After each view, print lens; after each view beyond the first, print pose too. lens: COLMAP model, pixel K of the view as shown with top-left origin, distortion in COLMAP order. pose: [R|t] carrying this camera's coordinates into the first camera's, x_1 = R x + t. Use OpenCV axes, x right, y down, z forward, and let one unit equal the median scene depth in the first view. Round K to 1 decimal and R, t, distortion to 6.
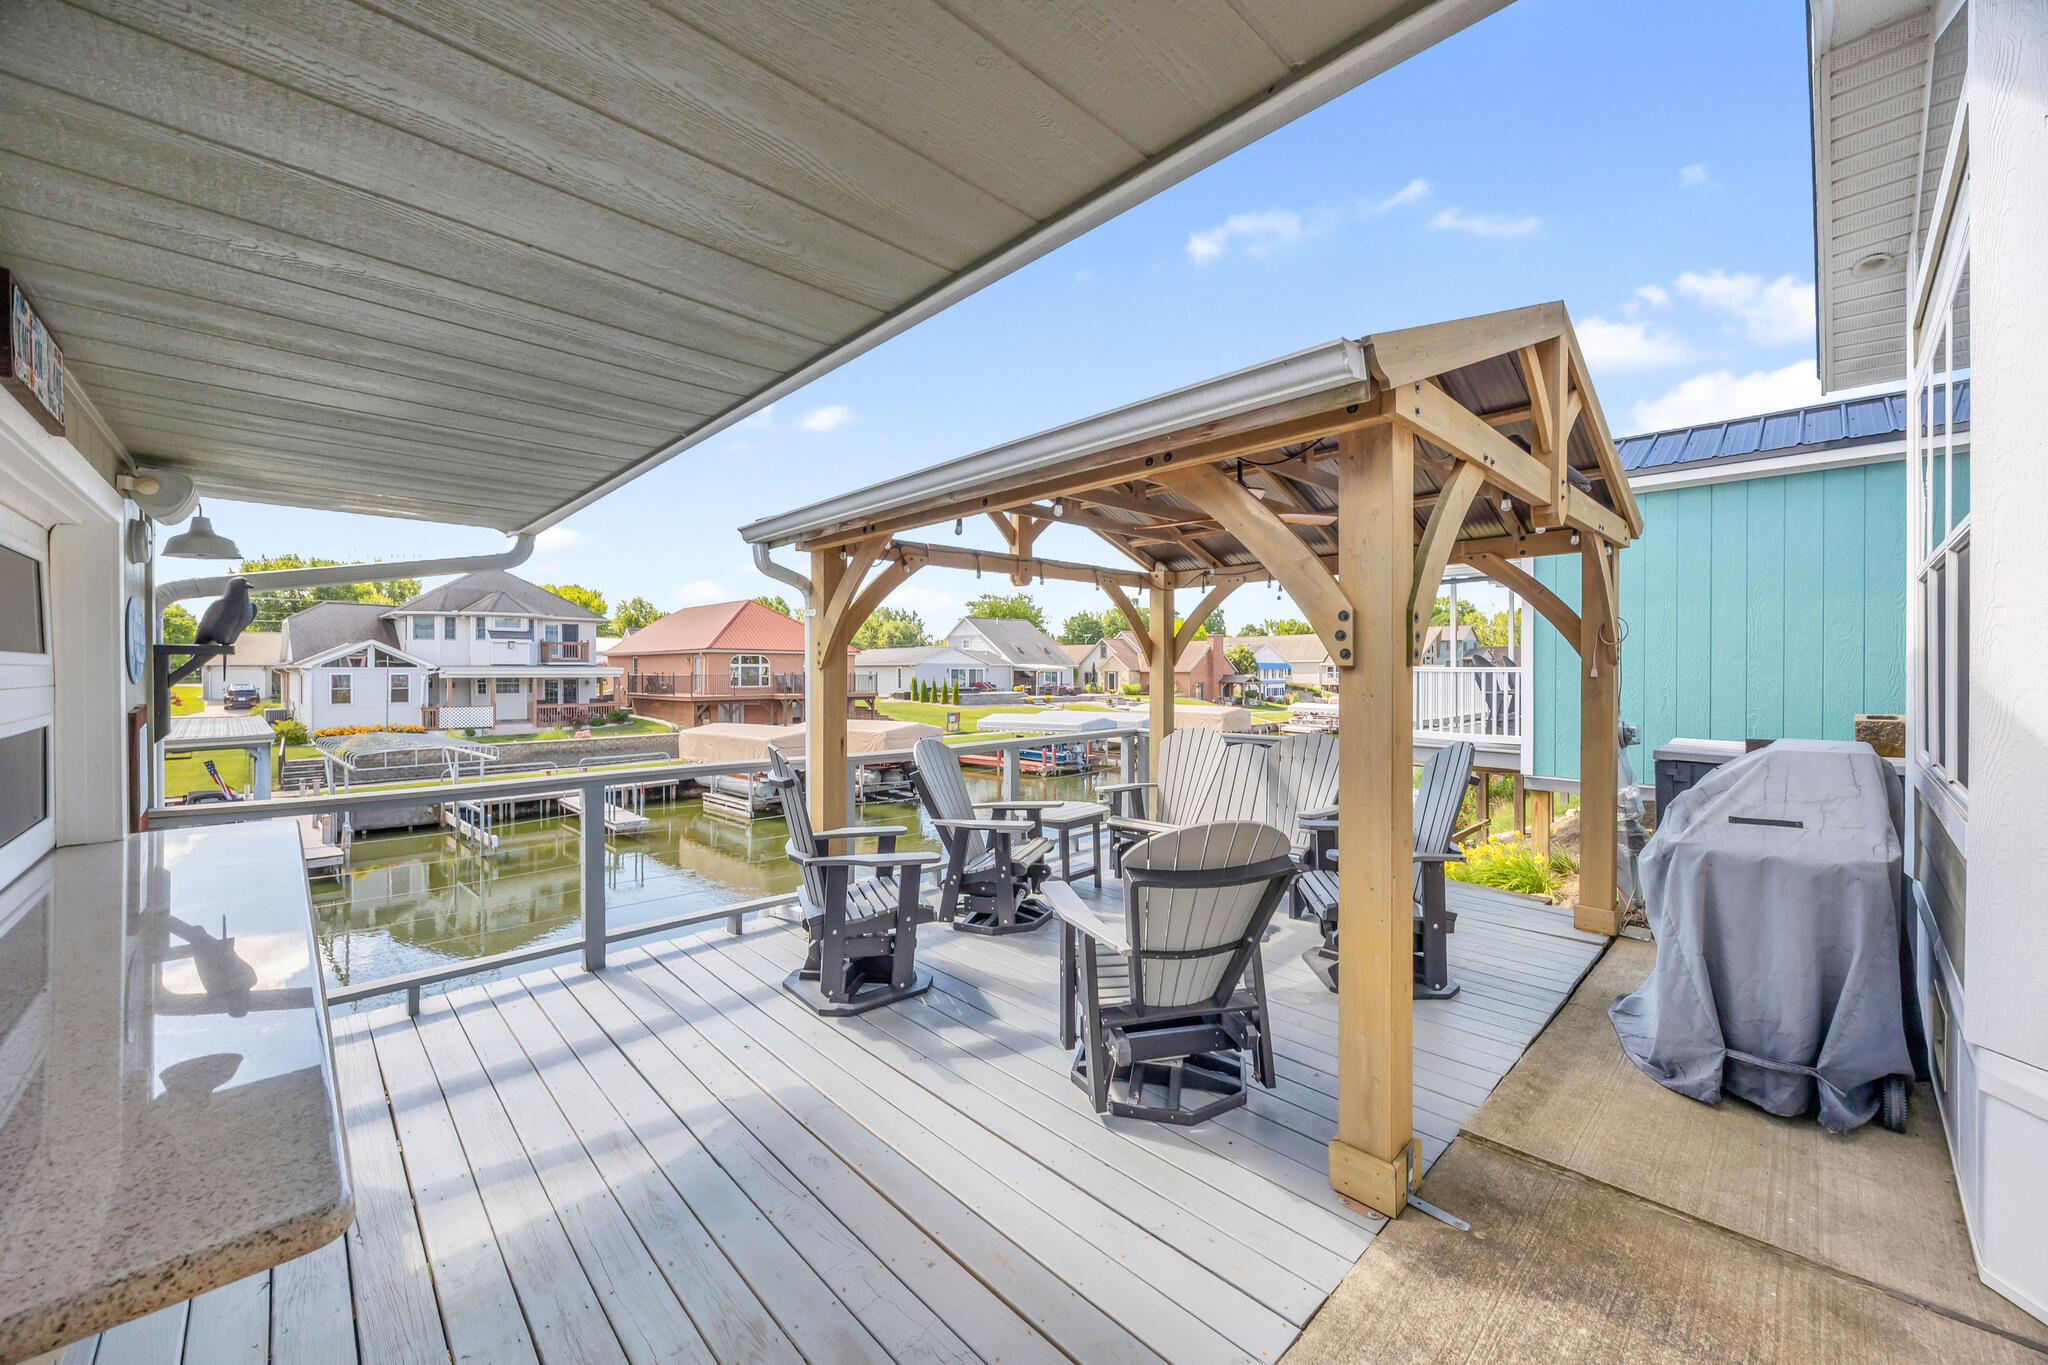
lens RADIAL K [[779.4, 0, 1024.0], [0, 779.4, 682.5], [0, 0, 1]] dist [-0.002206, -0.000437]
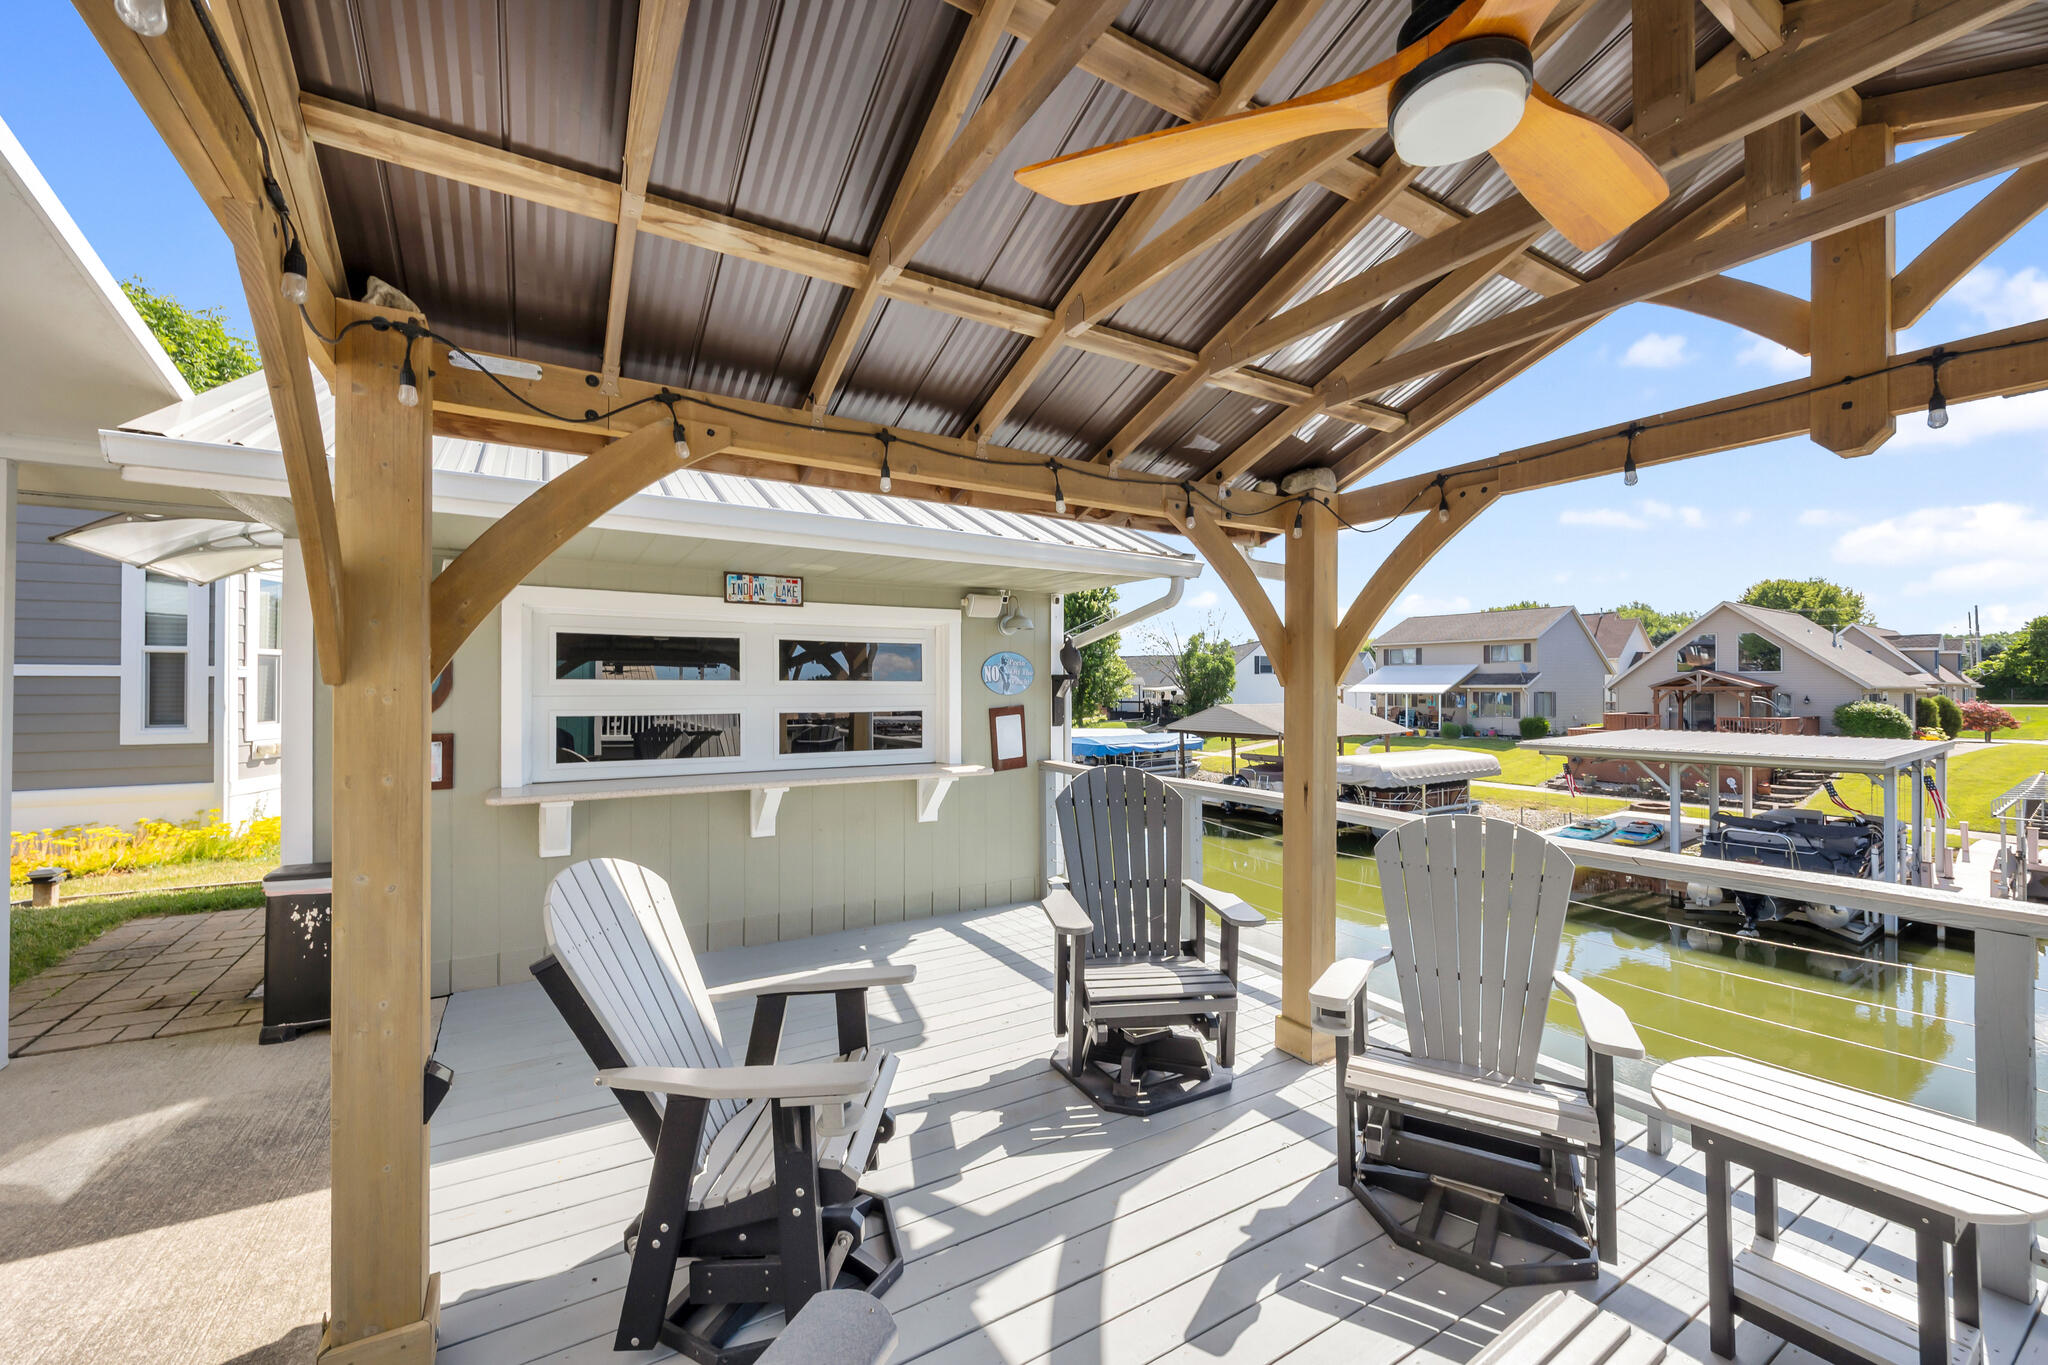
lens RADIAL K [[796.5, 0, 1020.3], [0, 796.5, 683.5], [0, 0, 1]] dist [-0.002197, -0.000168]
pose [[-0.218554, -0.006478, -0.975803, 0.064528], [-0.015724, 0.999872, -0.003116, -0.001778], [0.975698, 0.014662, -0.218627, 0.105981]]
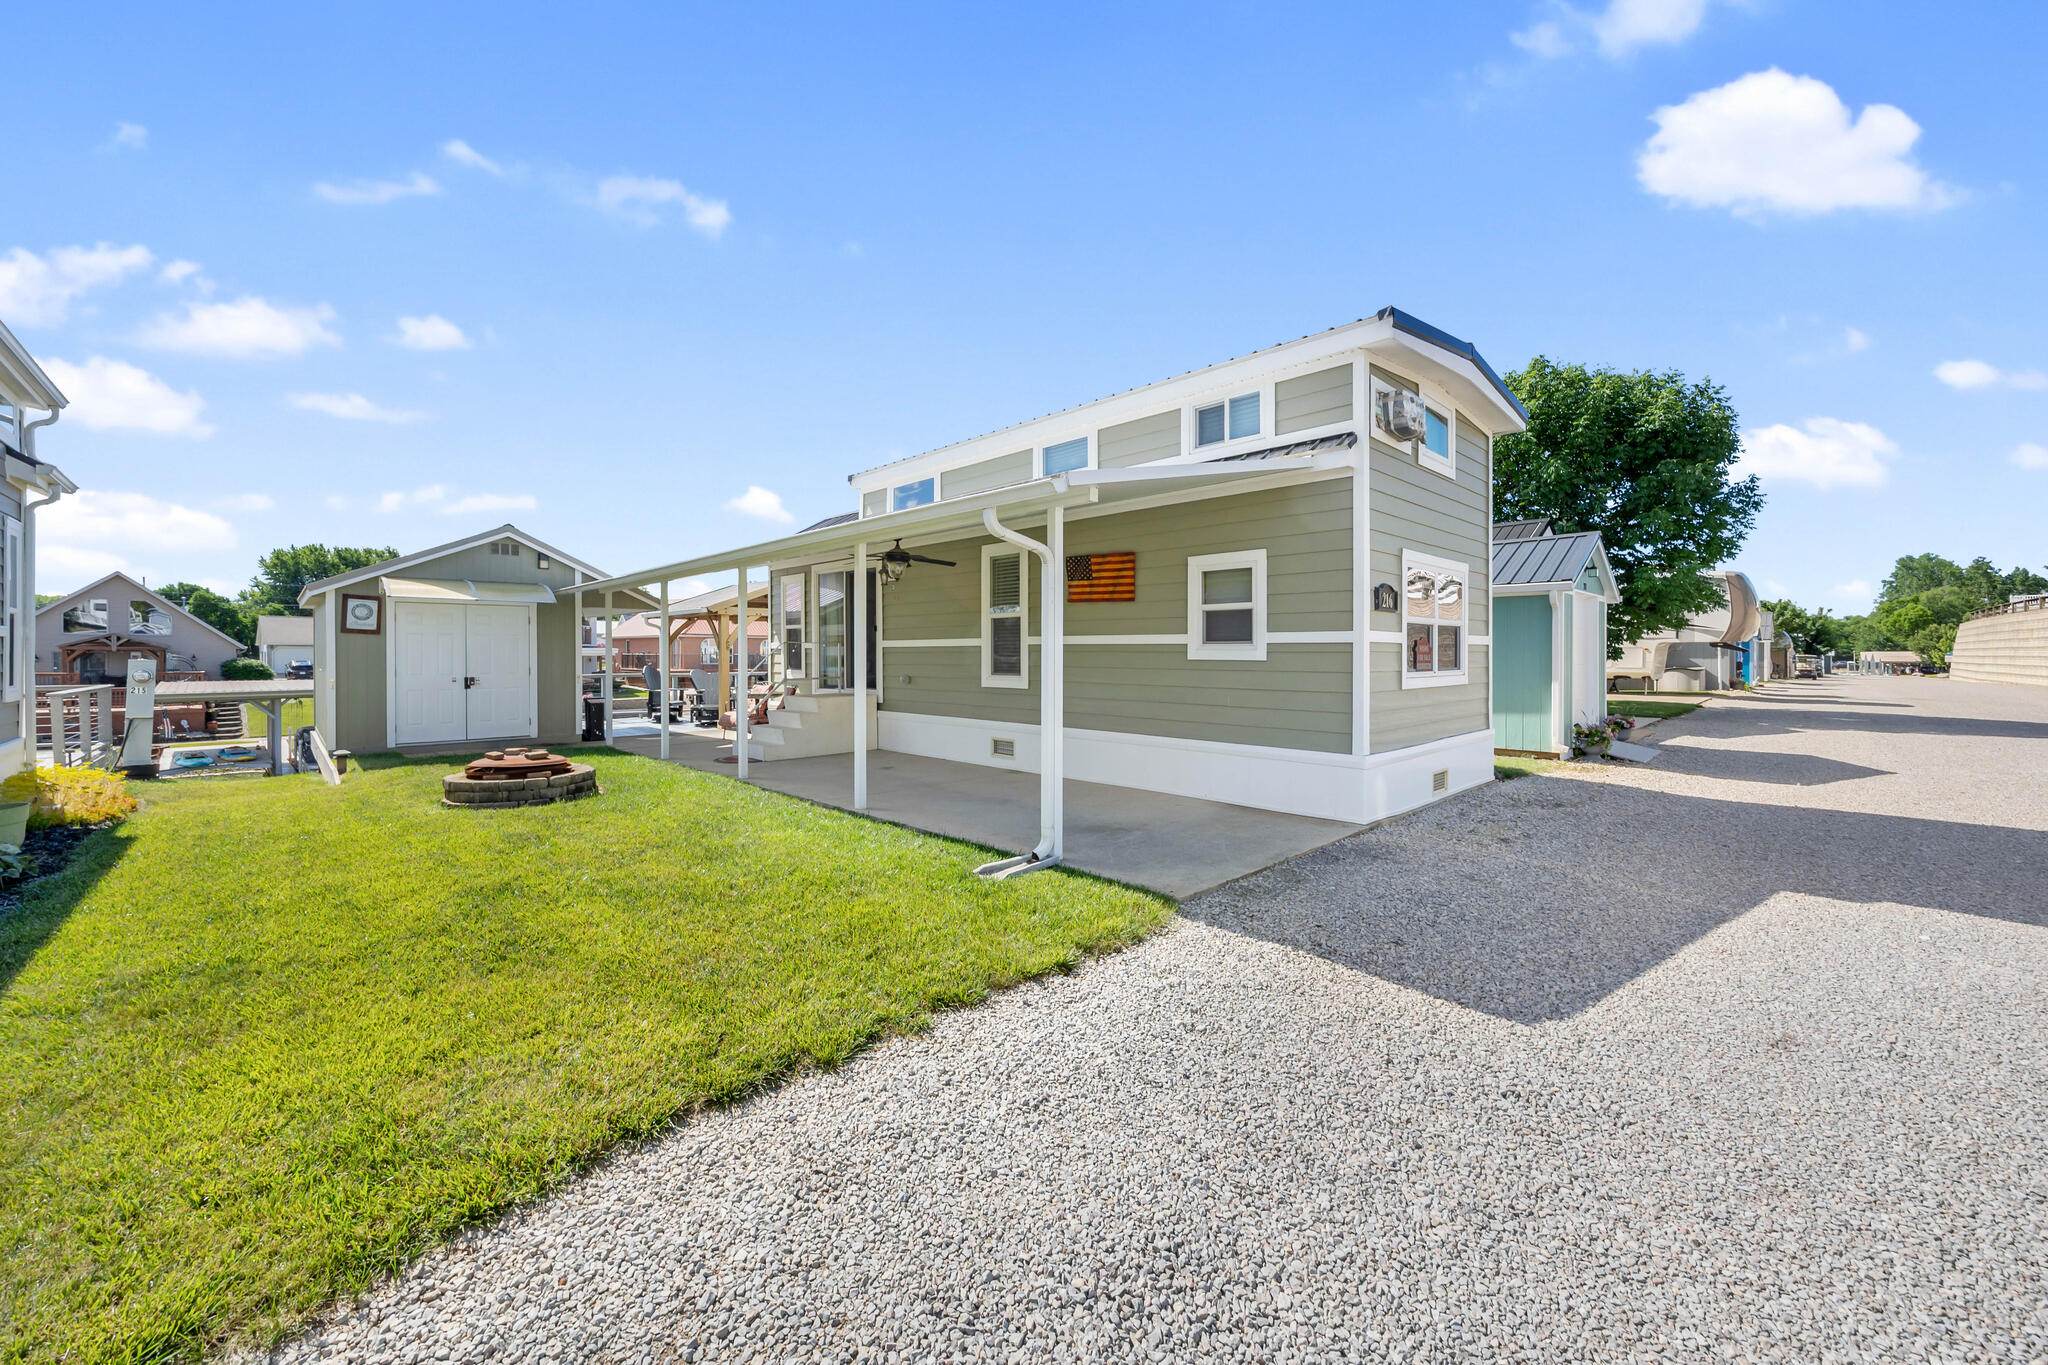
lens RADIAL K [[794.7, 0, 1024.1], [0, 794.7, 661.4], [0, 0, 1]] dist [-0.001151, -0.000150]
pose [[0.999981, 0.001184, -0.006081, 0.179627], [-0.001197, 0.999997, -0.002136, 0.005456], [0.006078, 0.002143, 0.999979, -0.336223]]
